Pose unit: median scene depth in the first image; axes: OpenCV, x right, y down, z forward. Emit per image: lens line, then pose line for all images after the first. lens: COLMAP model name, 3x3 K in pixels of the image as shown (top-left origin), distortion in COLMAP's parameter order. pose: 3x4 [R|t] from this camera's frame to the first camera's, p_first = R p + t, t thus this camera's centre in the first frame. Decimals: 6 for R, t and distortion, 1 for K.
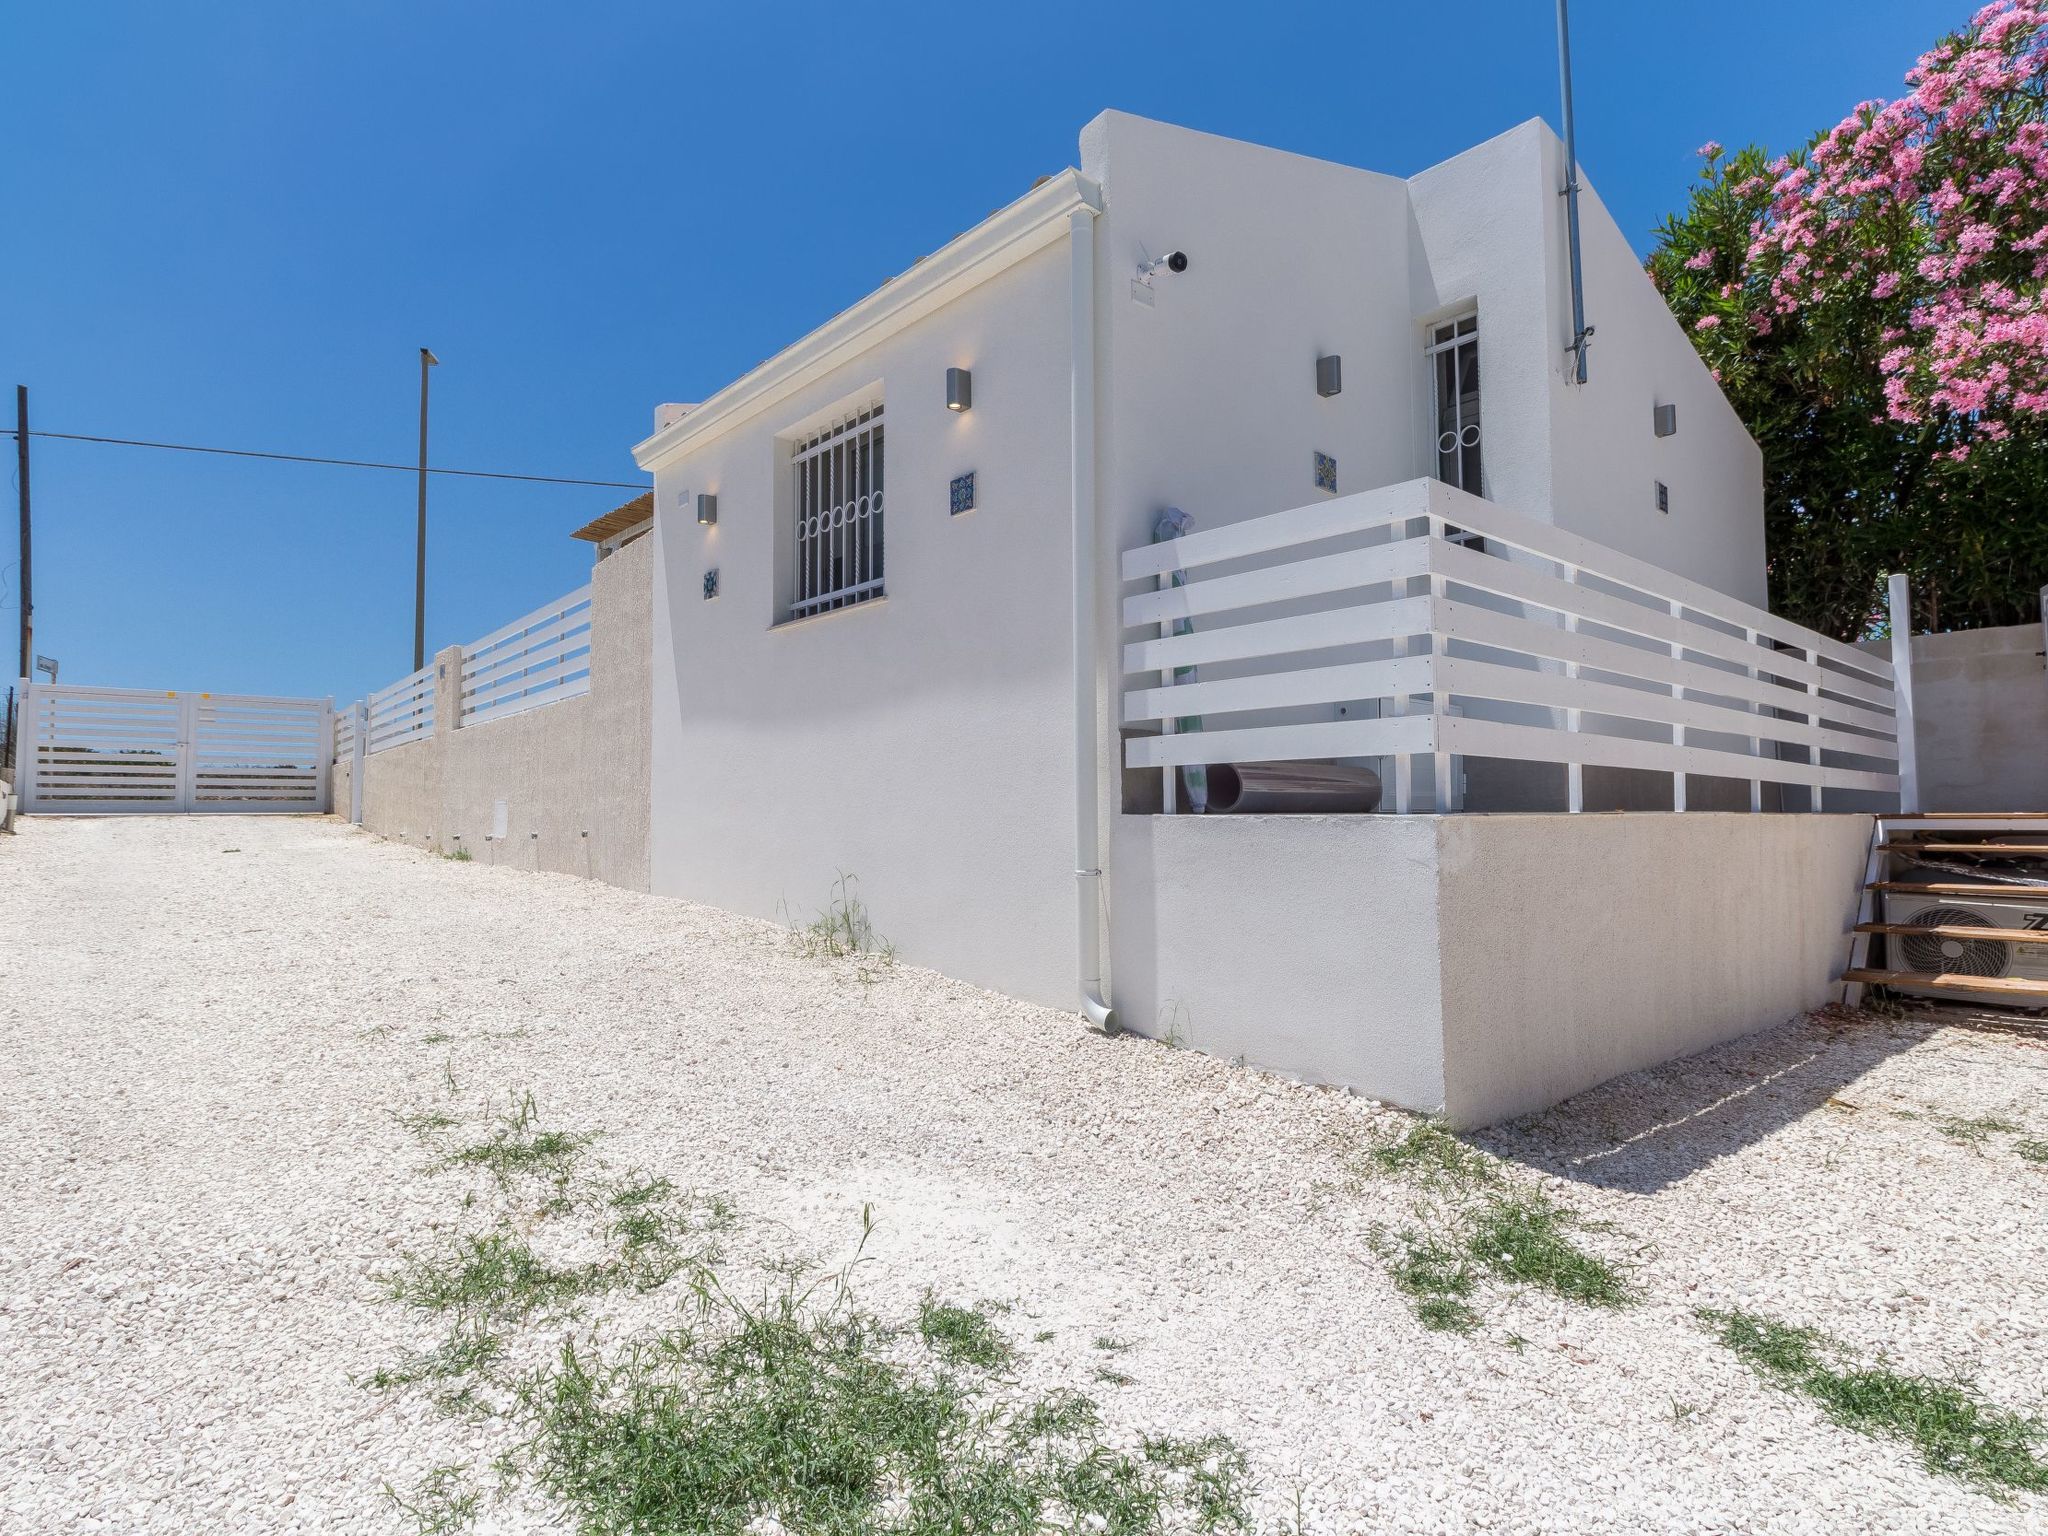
lens RADIAL K [[1095.6, 0, 1024.0], [0, 1095.6, 768.0], [0, 0, 1]] dist [0.002110, 0.001583]
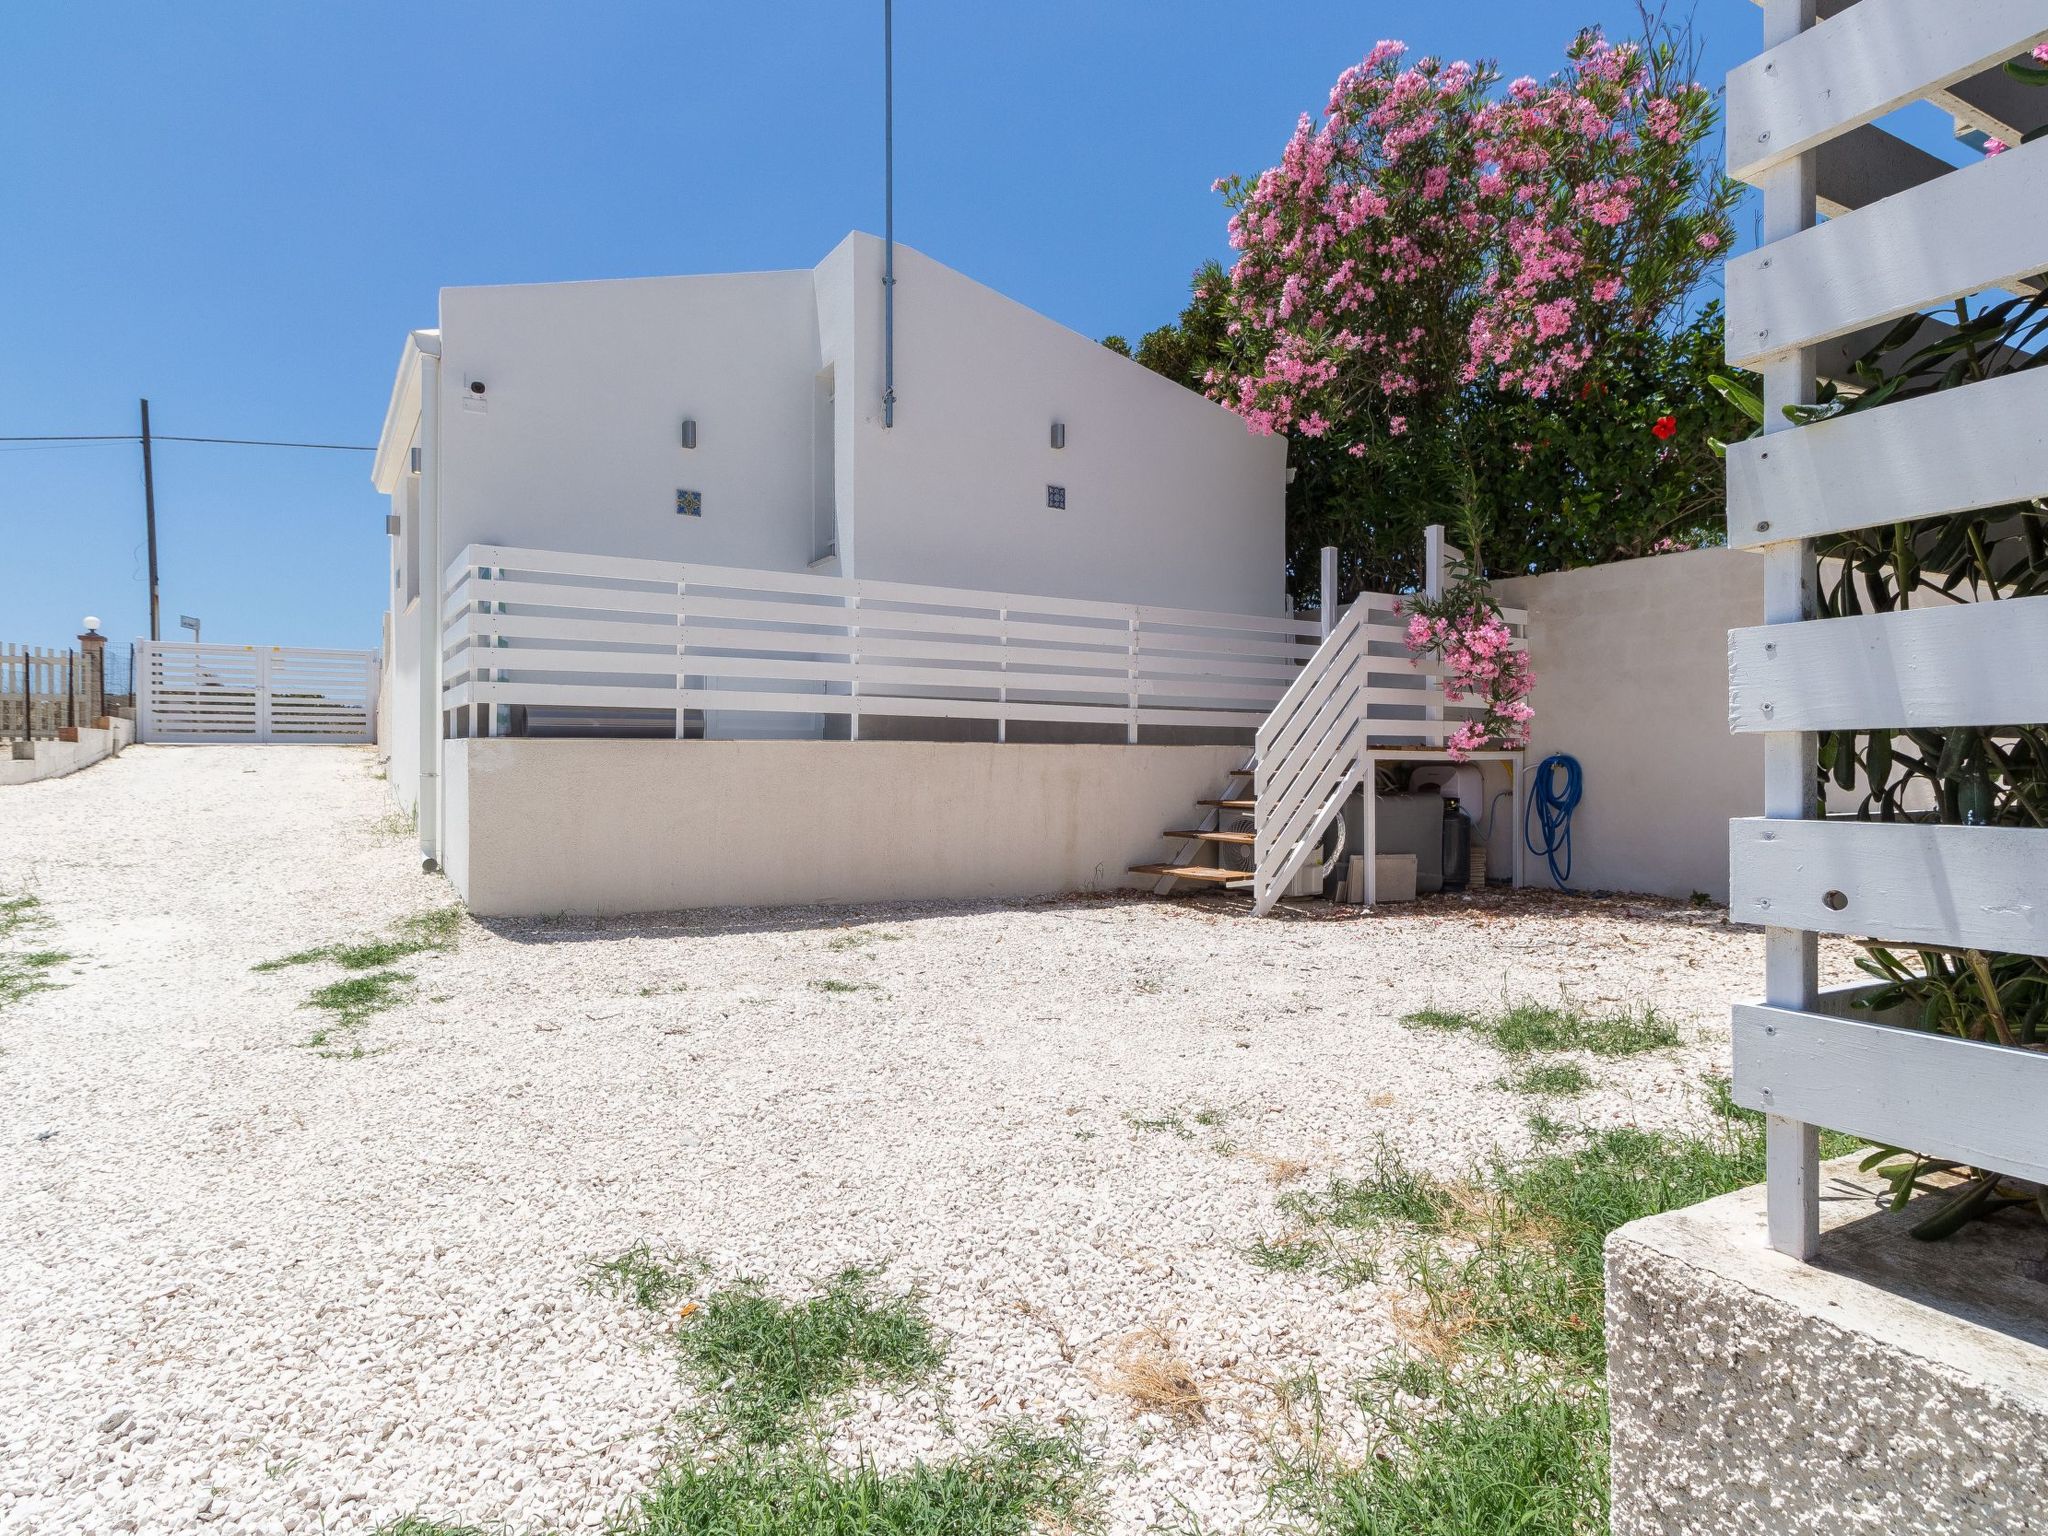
lens RADIAL K [[1106.2, 0, 981.4], [0, 1106.2, 780.9], [0, 0, 1]] dist [0.001644, 0.000558]
pose [[0.985638, 0.014571, -0.168239, 0.762187], [-0.003766, 0.997919, 0.064367, -0.002196], [0.168827, -0.062809, 0.983642, -0.319008]]
